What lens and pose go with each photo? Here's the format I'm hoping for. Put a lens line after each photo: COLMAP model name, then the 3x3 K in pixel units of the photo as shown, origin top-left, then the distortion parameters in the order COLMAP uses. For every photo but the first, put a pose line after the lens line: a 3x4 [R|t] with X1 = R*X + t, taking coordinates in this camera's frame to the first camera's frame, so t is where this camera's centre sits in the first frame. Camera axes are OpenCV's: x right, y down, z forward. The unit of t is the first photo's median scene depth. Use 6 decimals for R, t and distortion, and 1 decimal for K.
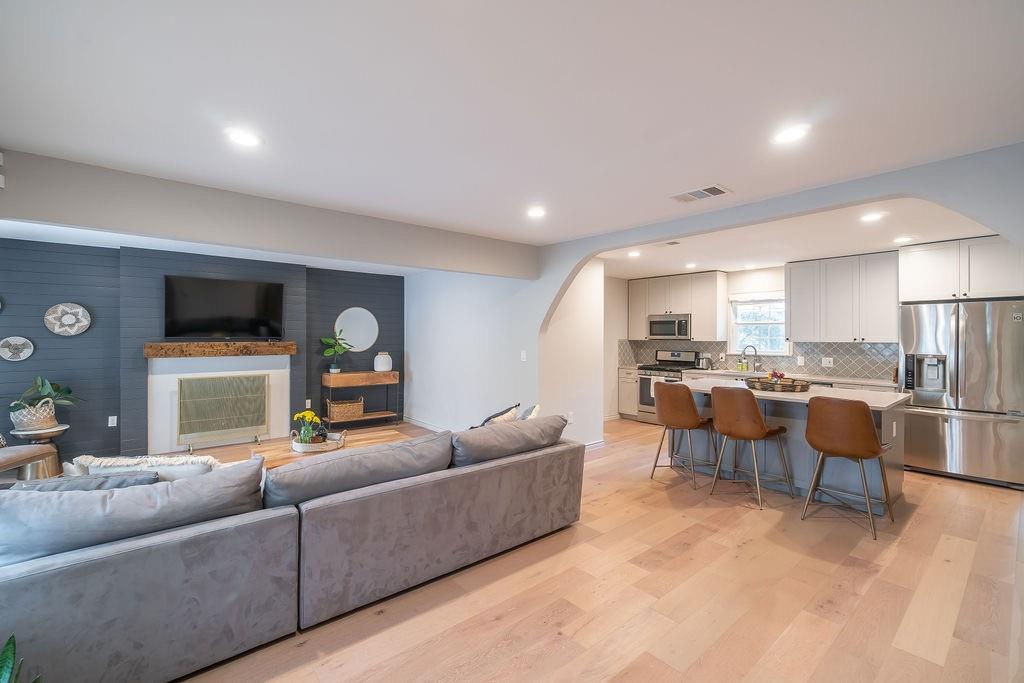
lens RADIAL K [[448.3, 0, 510.8], [0, 448.3, 321.4], [0, 0, 1]] dist [-0.001470, -0.000036]
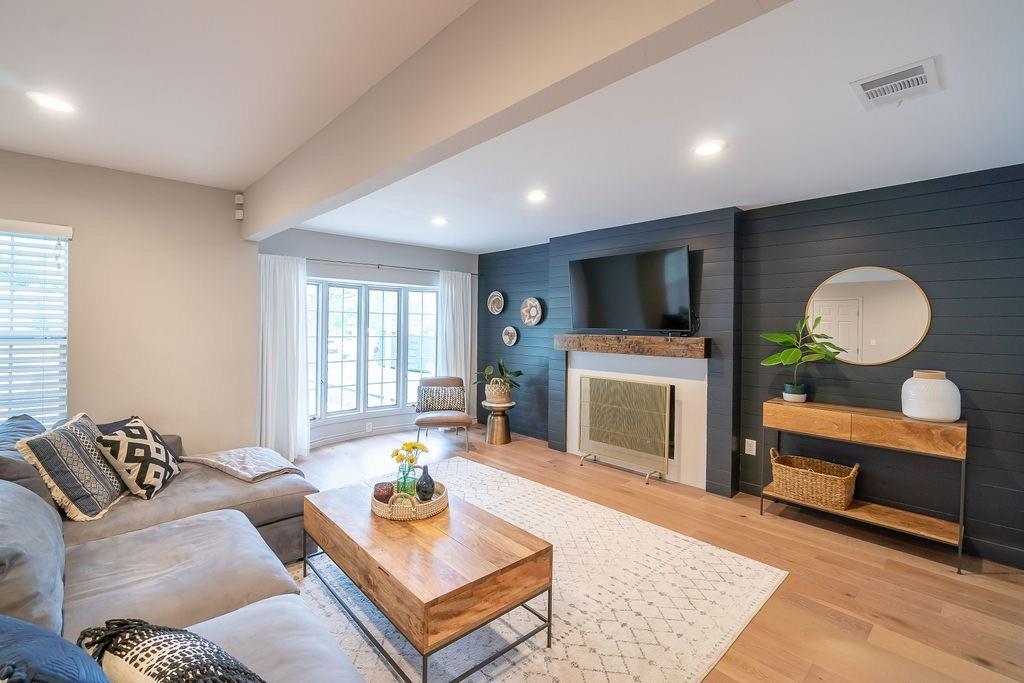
lens RADIAL K [[448.3, 0, 510.8], [0, 448.3, 321.4], [0, 0, 1]] dist [-0.001470, -0.000036]
pose [[0.040197, -0.010071, -0.999141, 0.131321], [0.019014, 0.999776, -0.009313, 0.025964], [0.999011, -0.018624, 0.040379, 0.787994]]
